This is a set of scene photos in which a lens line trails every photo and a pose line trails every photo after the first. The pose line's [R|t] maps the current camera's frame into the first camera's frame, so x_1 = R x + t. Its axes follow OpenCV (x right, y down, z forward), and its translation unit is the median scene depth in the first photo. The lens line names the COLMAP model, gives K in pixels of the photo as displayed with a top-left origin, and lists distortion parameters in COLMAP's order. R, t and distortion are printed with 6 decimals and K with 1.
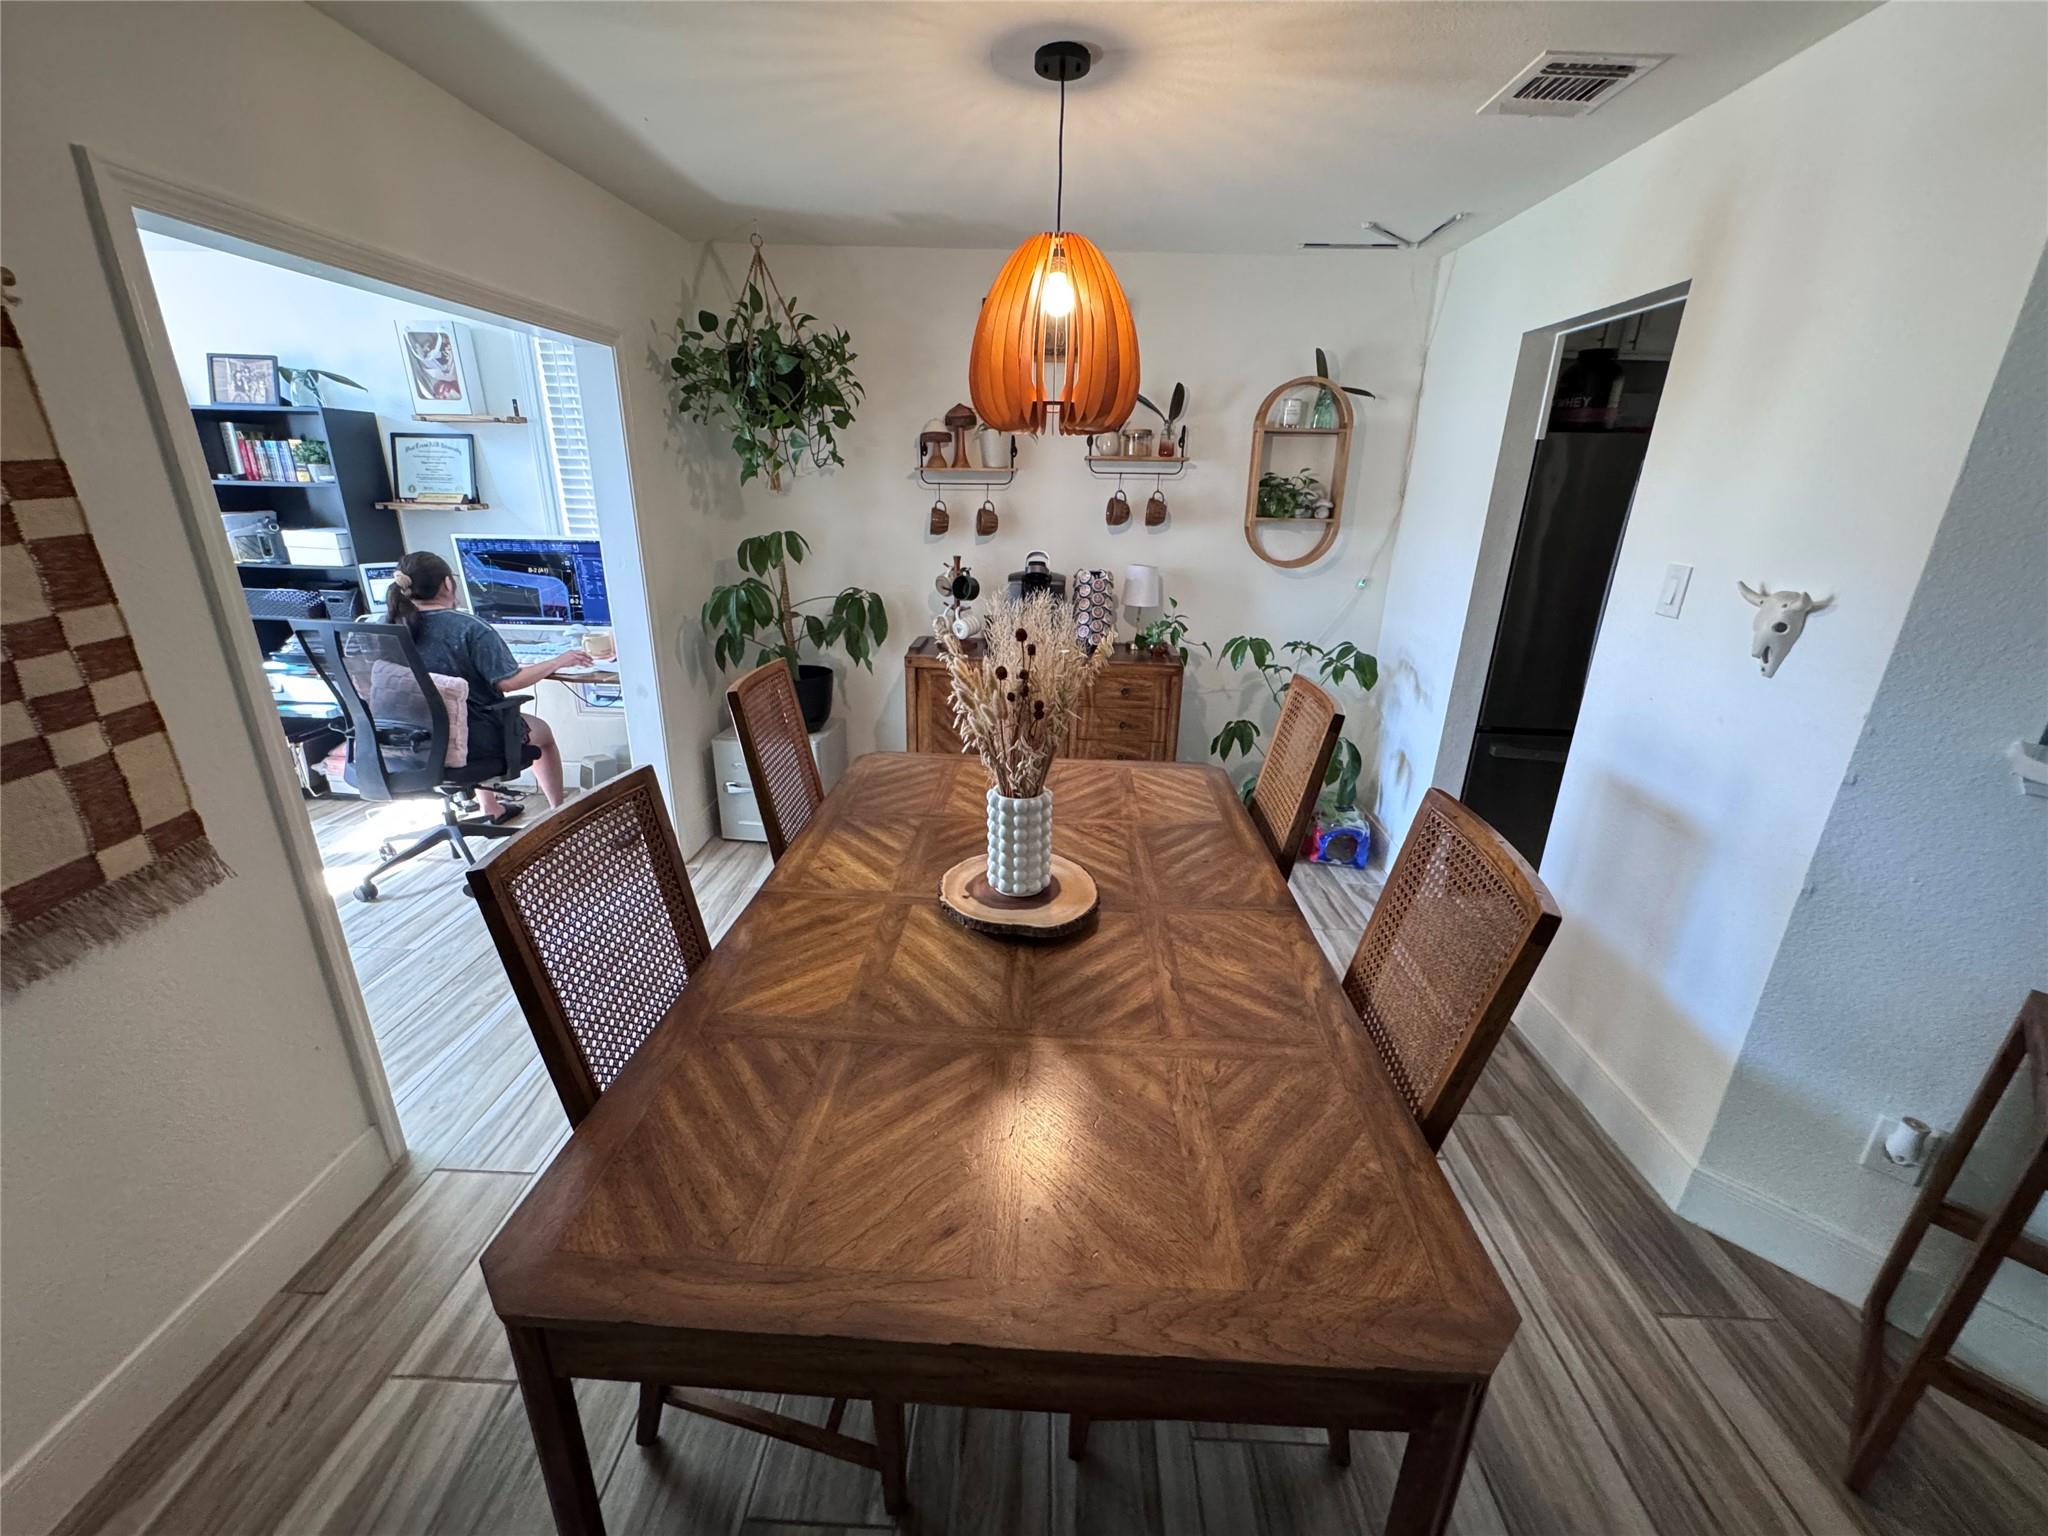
lens RADIAL K [[823.5, 0, 1019.8], [0, 823.5, 773.8], [0, 0, 1]] dist [-0.001571, -0.000194]
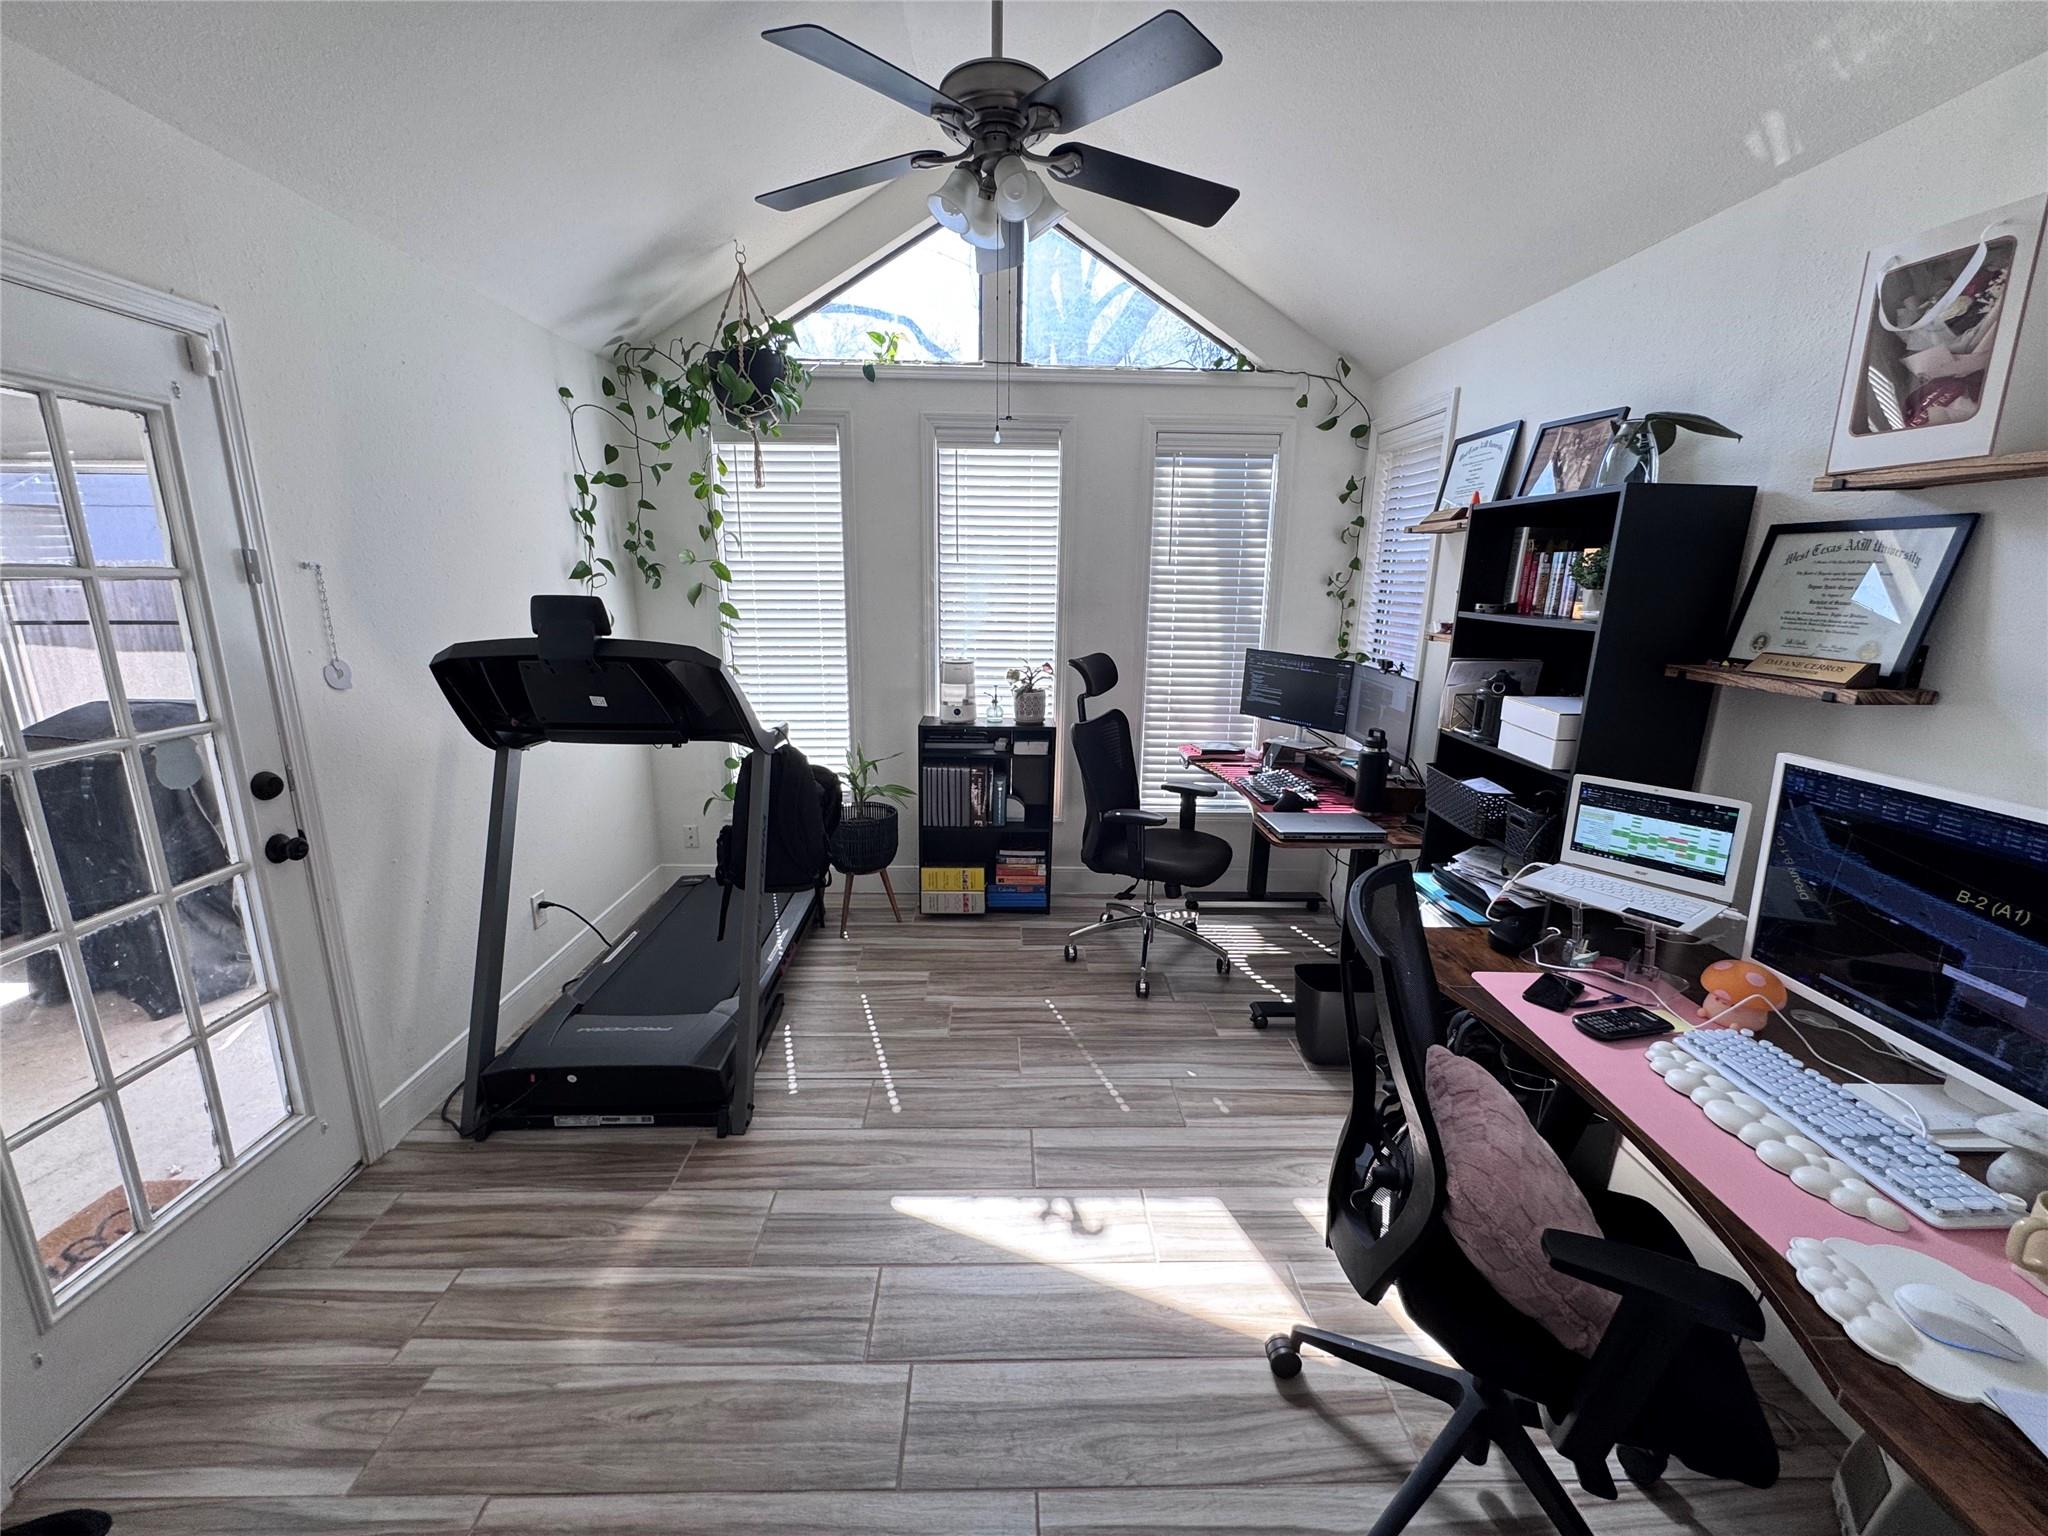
lens RADIAL K [[823.5, 0, 1018.9], [0, 823.5, 764.8], [0, 0, 1]] dist [-0.001571, -0.000194]
pose [[0.050187, 0.210080, -0.976395, -0.309353], [-0.350108, 0.919291, 0.179798, -0.228621], [0.935364, 0.332821, 0.119687, 0.601656]]
